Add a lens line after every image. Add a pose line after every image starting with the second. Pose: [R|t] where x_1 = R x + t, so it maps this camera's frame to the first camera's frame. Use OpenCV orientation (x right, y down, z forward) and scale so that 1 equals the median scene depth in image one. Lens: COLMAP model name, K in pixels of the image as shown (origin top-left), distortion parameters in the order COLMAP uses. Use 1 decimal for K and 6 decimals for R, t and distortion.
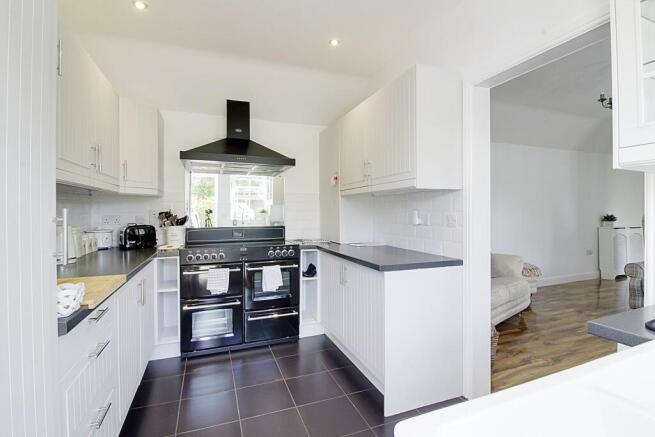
lens RADIAL K [[310.7, 0, 327.2], [0, 310.7, 213.2], [0, 0, 1]] dist [-0.003372, -0.000021]
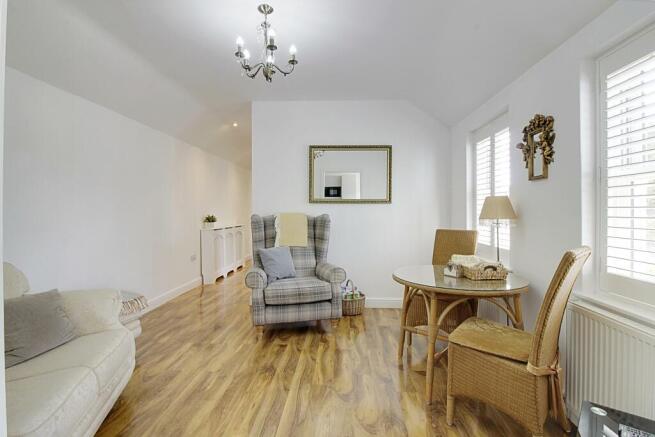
lens RADIAL K [[310.7, 0, 327.6], [0, 310.7, 216.4], [0, 0, 1]] dist [-0.003372, -0.000021]
pose [[0.388544, -0.009673, 0.921379, 0.192557], [0.002673, 0.999953, 0.009370, 0.000380], [-0.921426, -0.001178, 0.388551, 0.326278]]
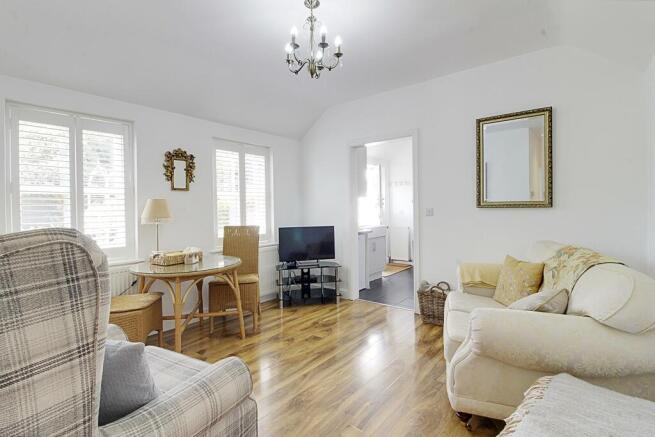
lens RADIAL K [[310.7, 0, 328.3], [0, 310.7, 215.4], [0, 0, 1]] dist [-0.003372, -0.000021]
pose [[-0.863737, 0.013508, -0.503761, 0.779397], [0.006065, 0.999847, 0.016411, -0.001743], [0.503906, 0.011119, -0.863687, 0.976650]]
